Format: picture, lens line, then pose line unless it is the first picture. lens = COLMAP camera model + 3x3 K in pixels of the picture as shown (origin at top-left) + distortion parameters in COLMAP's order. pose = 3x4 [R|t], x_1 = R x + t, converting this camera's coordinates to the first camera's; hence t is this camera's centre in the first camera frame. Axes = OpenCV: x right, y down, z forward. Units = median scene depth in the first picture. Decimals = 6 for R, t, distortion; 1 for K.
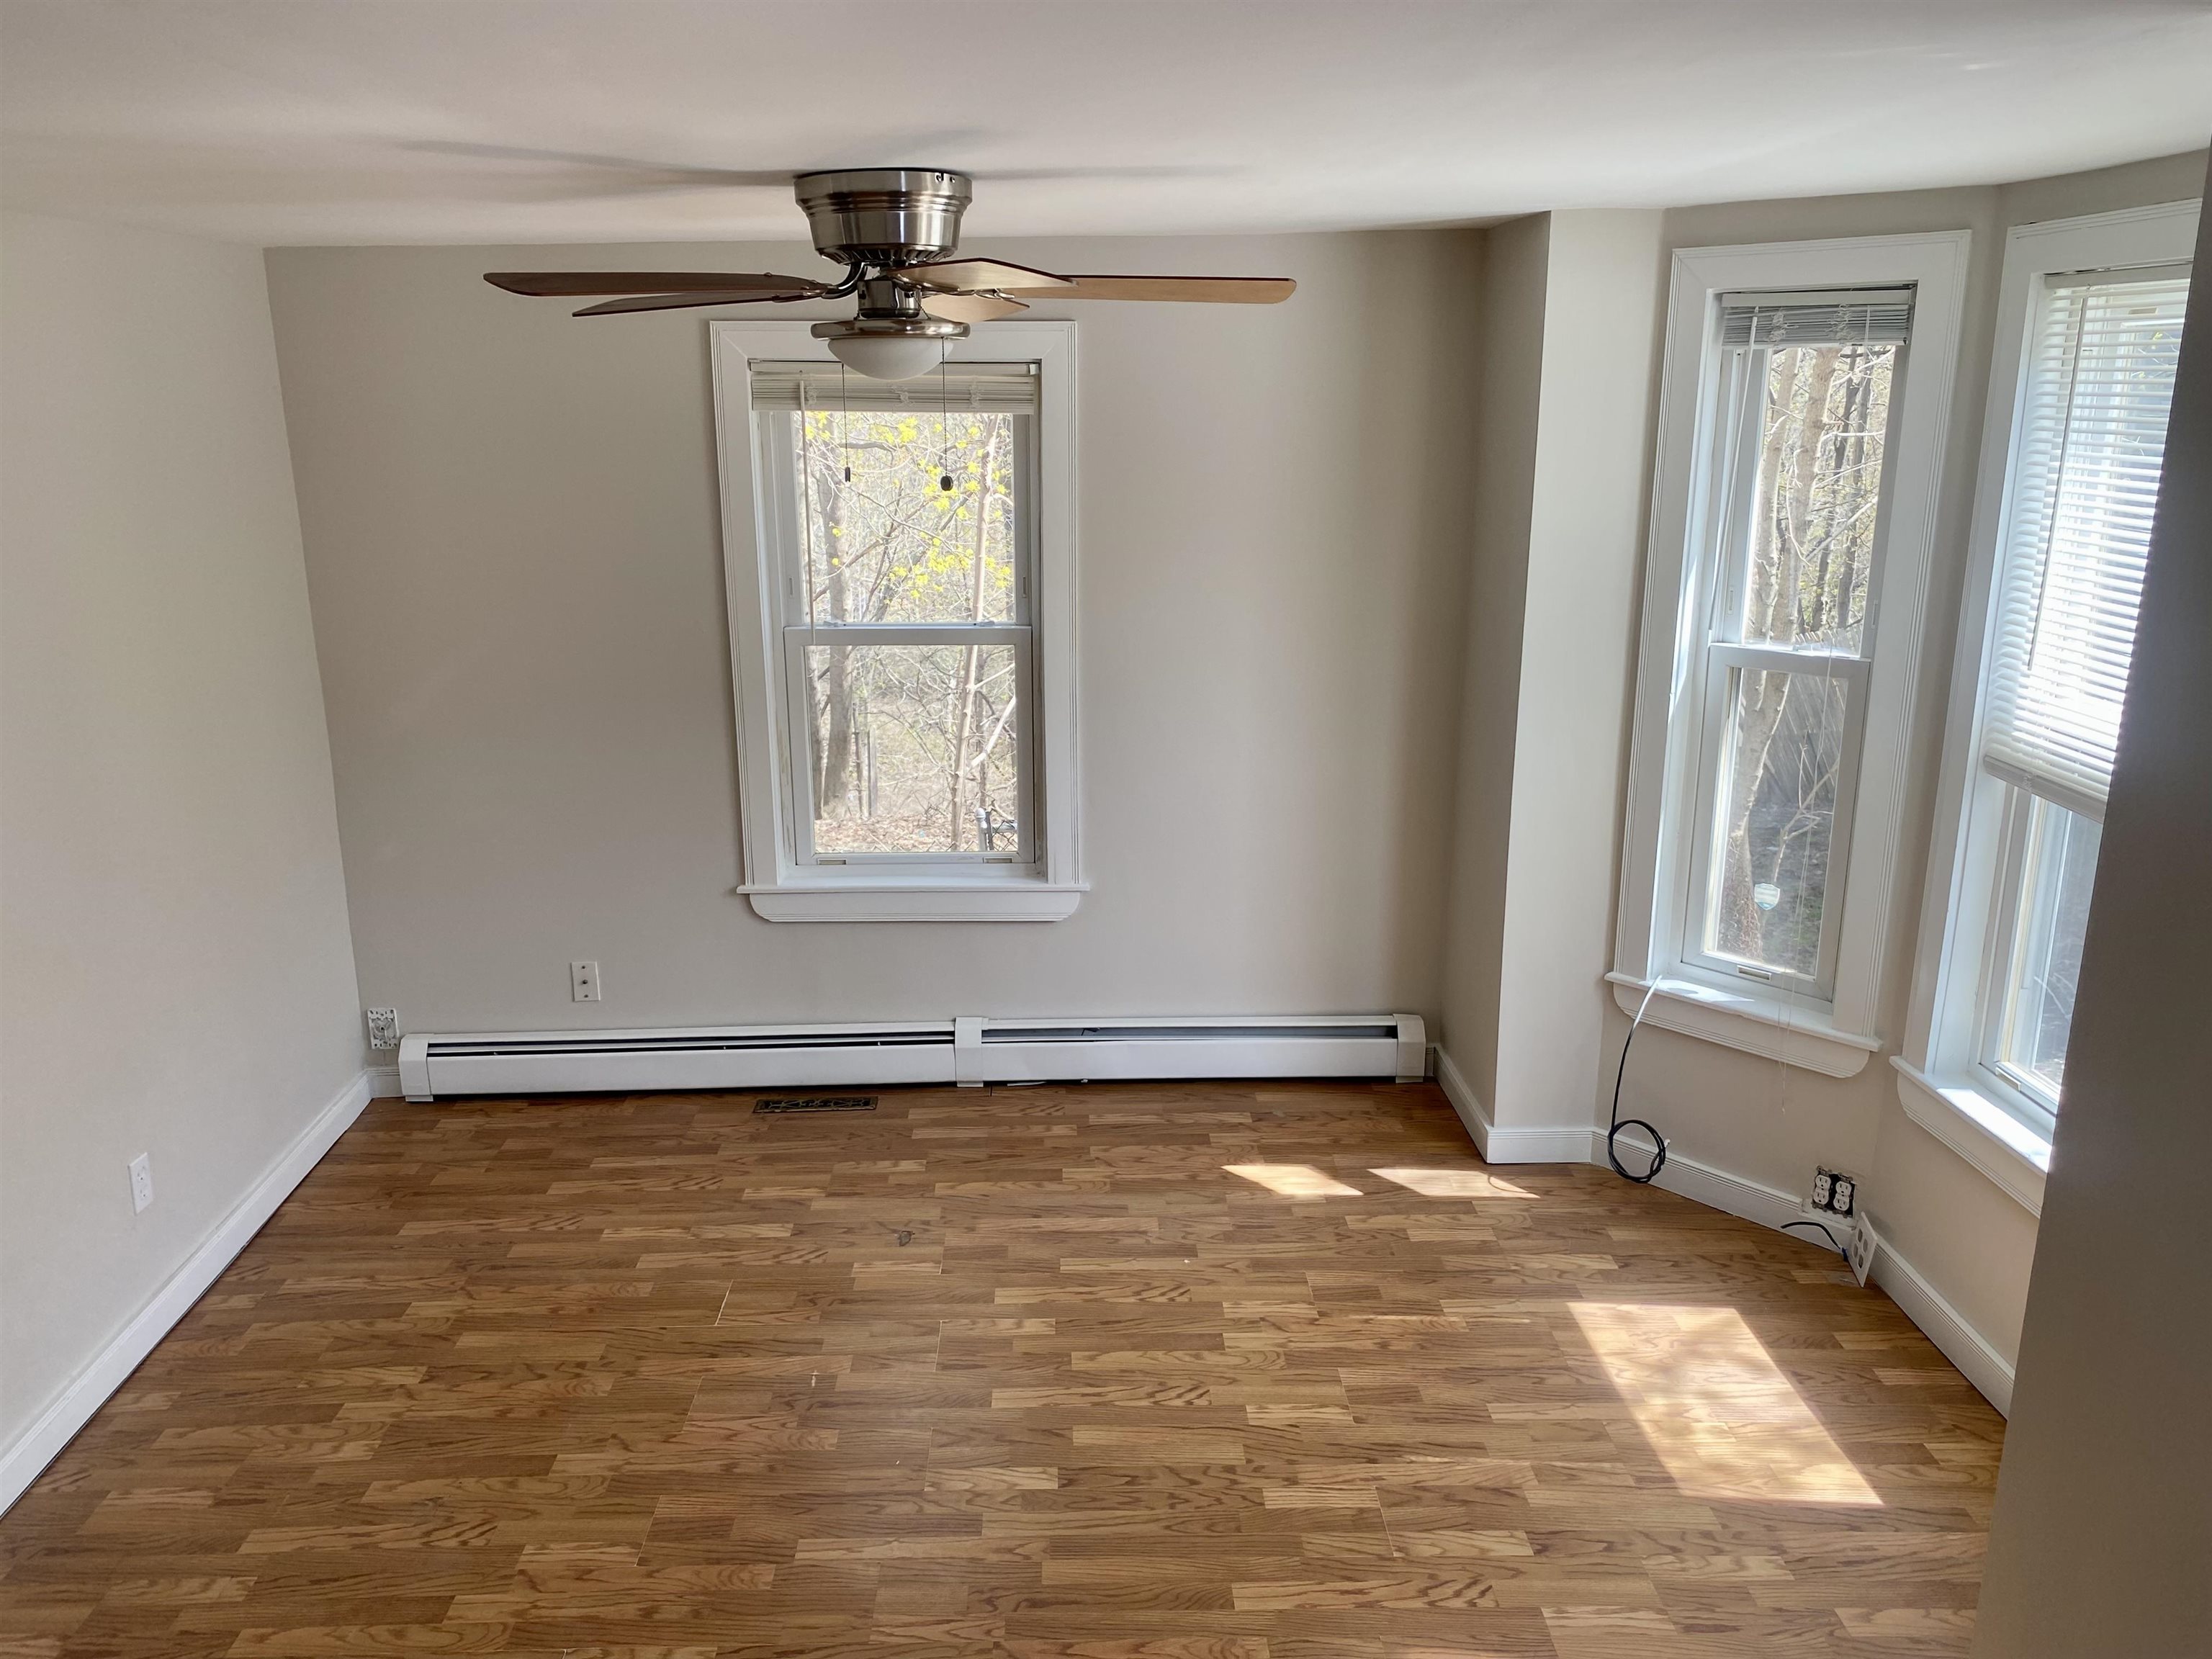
lens RADIAL K [[1721.3, 0, 1110.3], [0, 1721.3, 826.9], [0, 0, 1]] dist [0.049753, -0.057118]
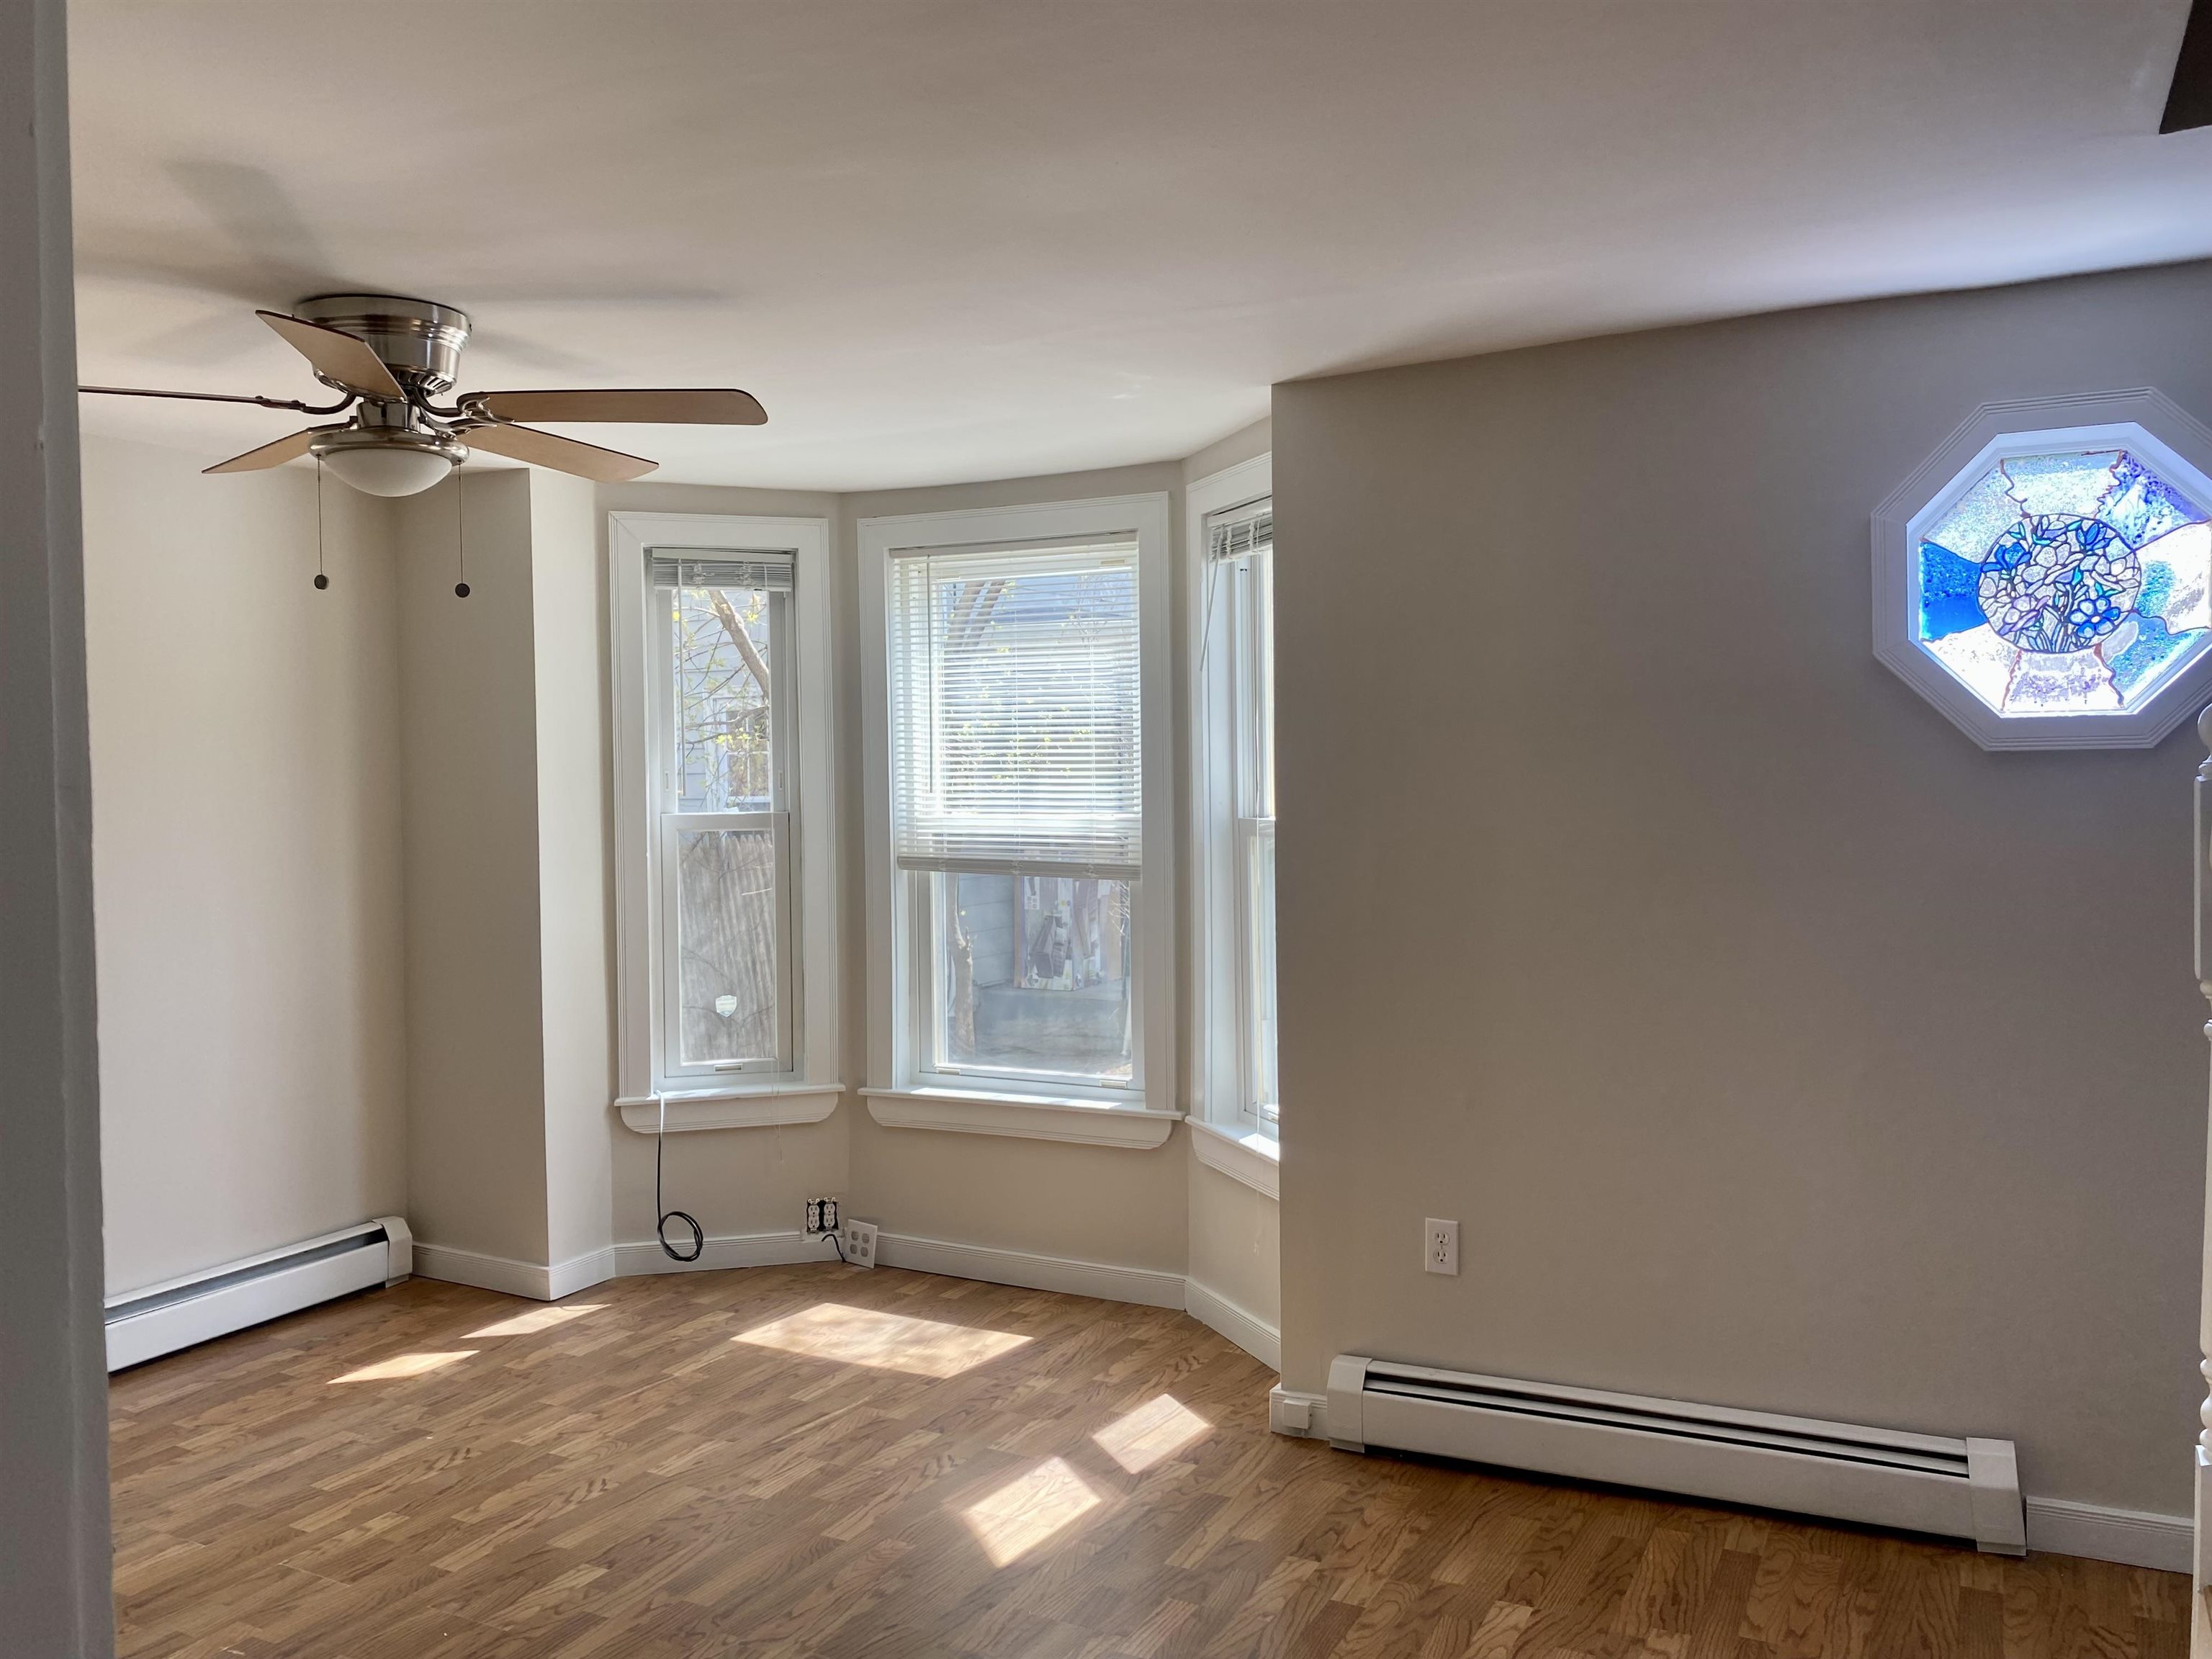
lens RADIAL K [[1721.3, 0, 1101.6], [0, 1721.3, 813.1], [0, 0, 1]] dist [0.049753, -0.057118]
pose [[0.471063, -0.016694, 0.881942, -0.639958], [0.236459, 0.965618, -0.108020, 0.110220], [-0.849816, 0.259427, 0.458814, 0.148439]]
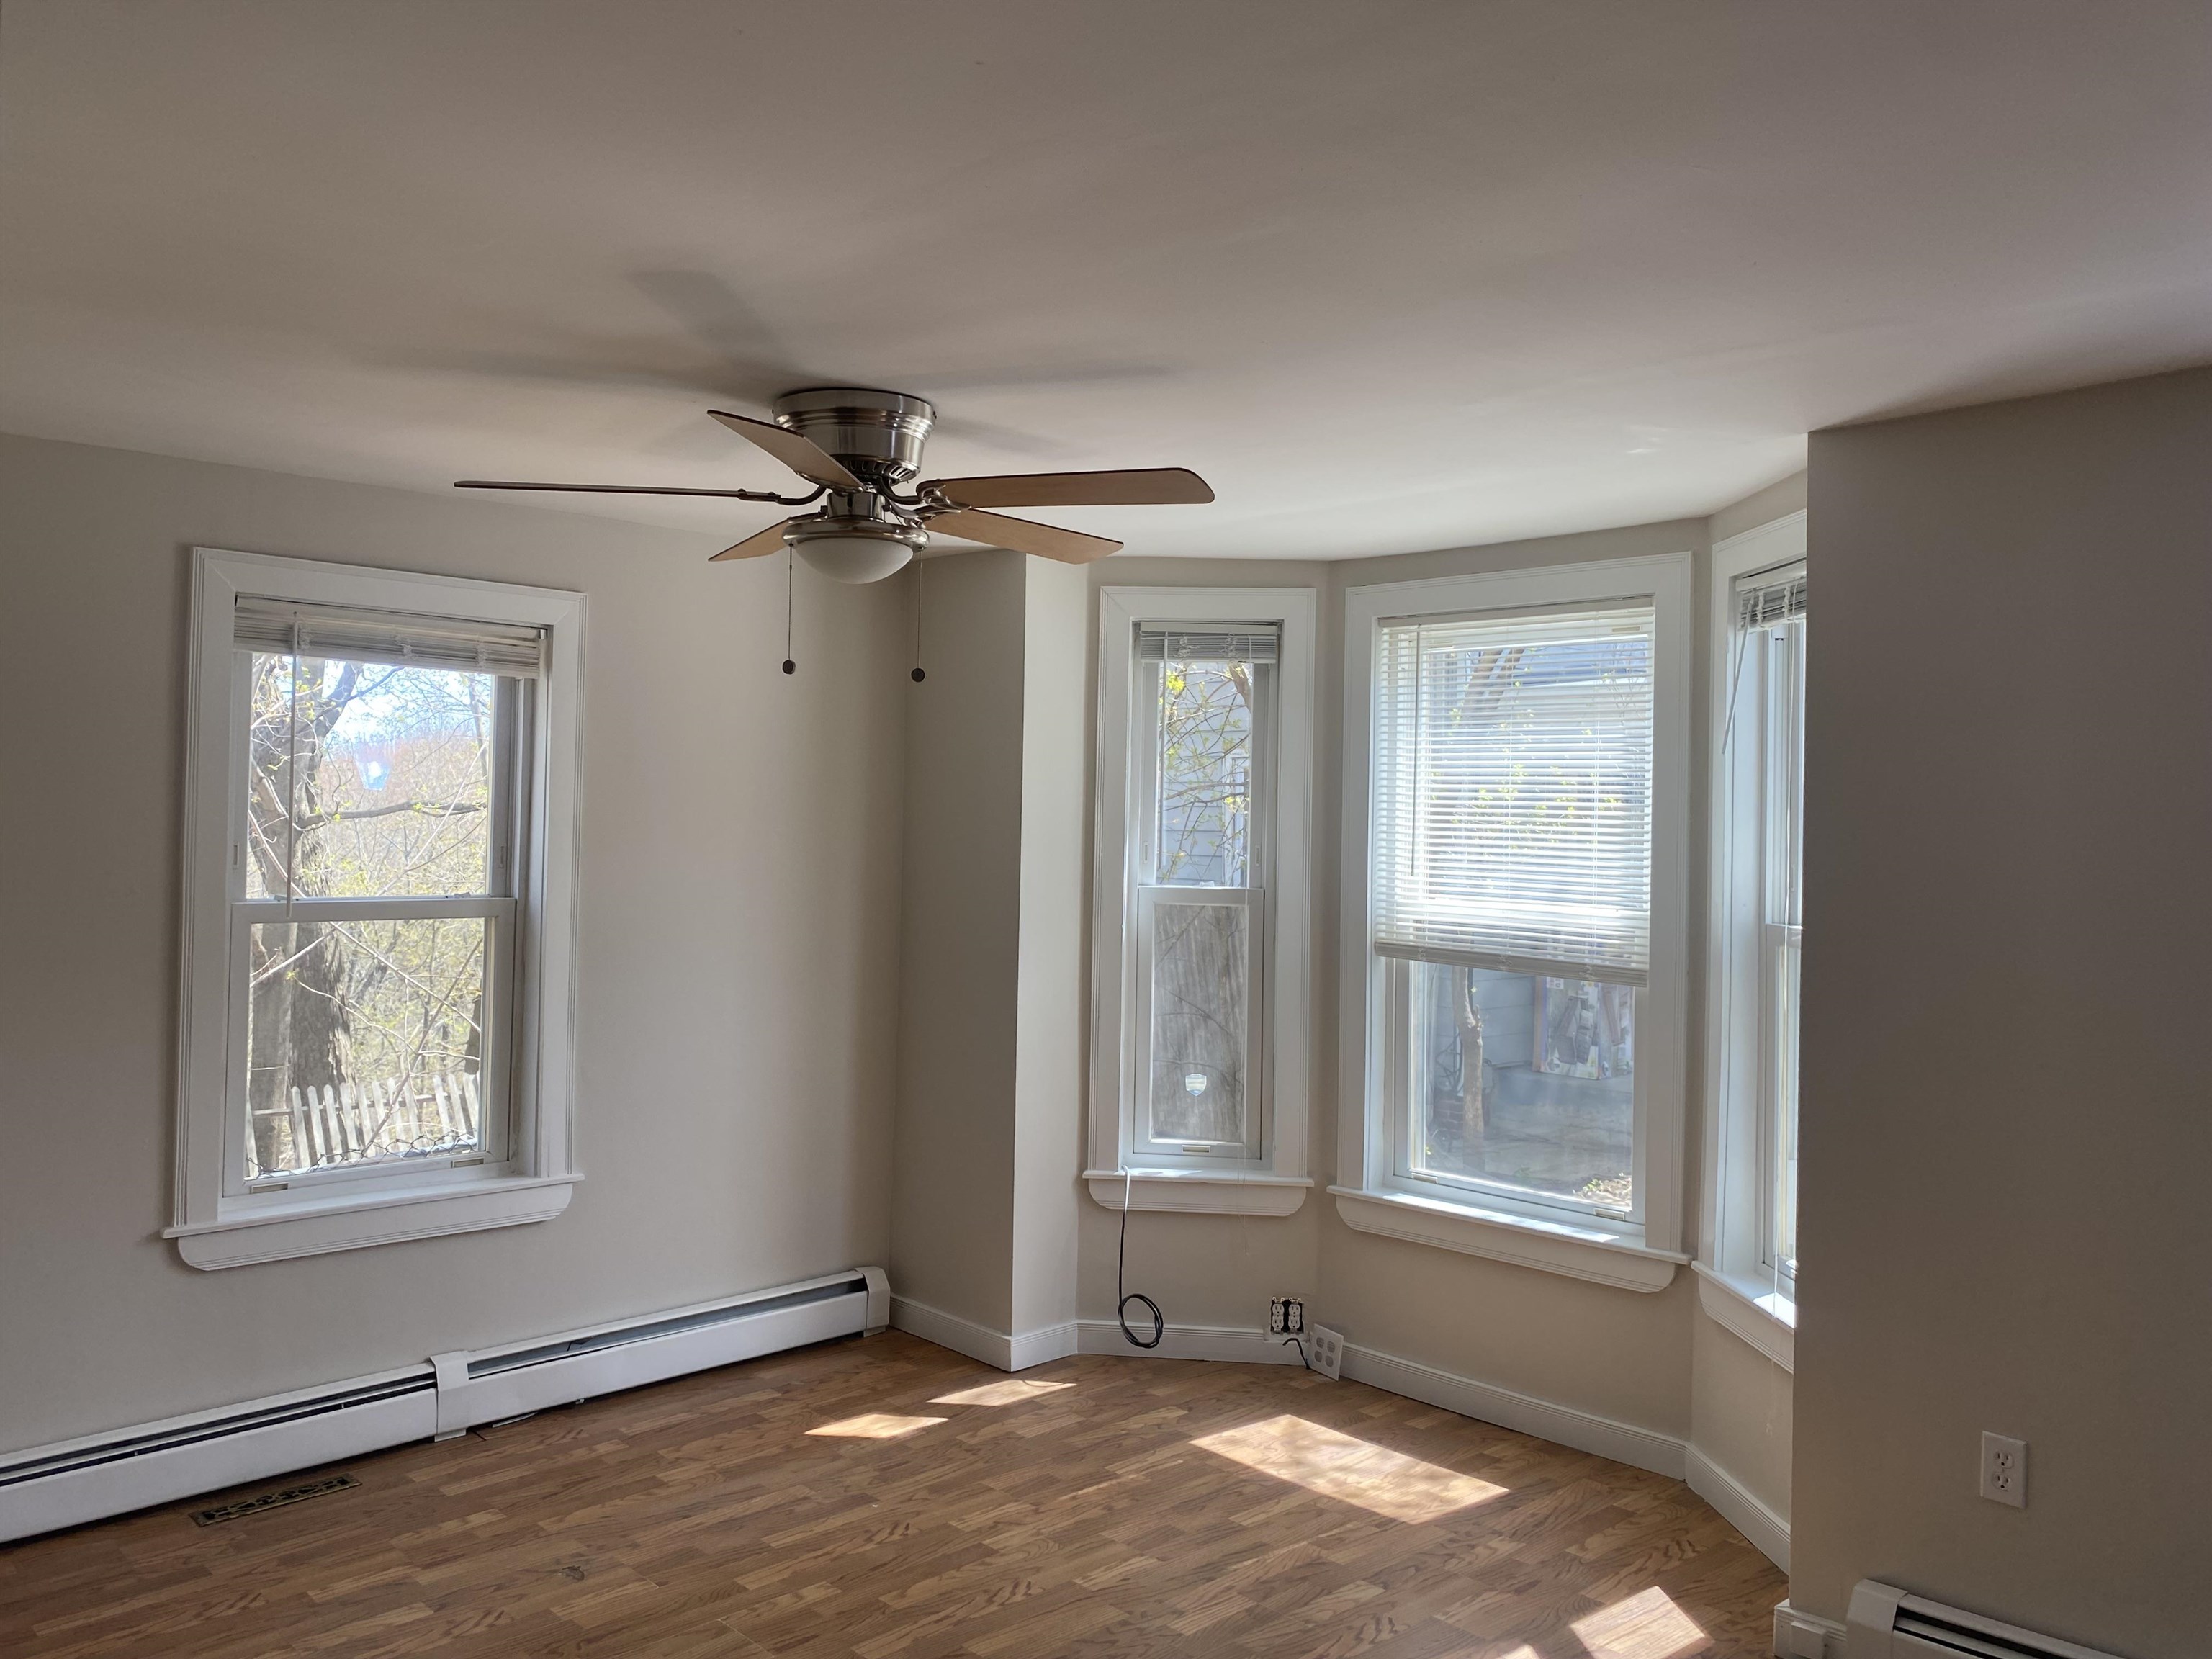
lens RADIAL K [[1721.3, 0, 1085.3], [0, 1721.3, 798.4], [0, 0, 1]] dist [0.049753, -0.057118]
pose [[0.724949, 0.033548, 0.687986, -0.564789], [0.152925, 0.966047, -0.208249, 0.089997], [-0.671613, 0.256180, 0.695204, 0.142931]]
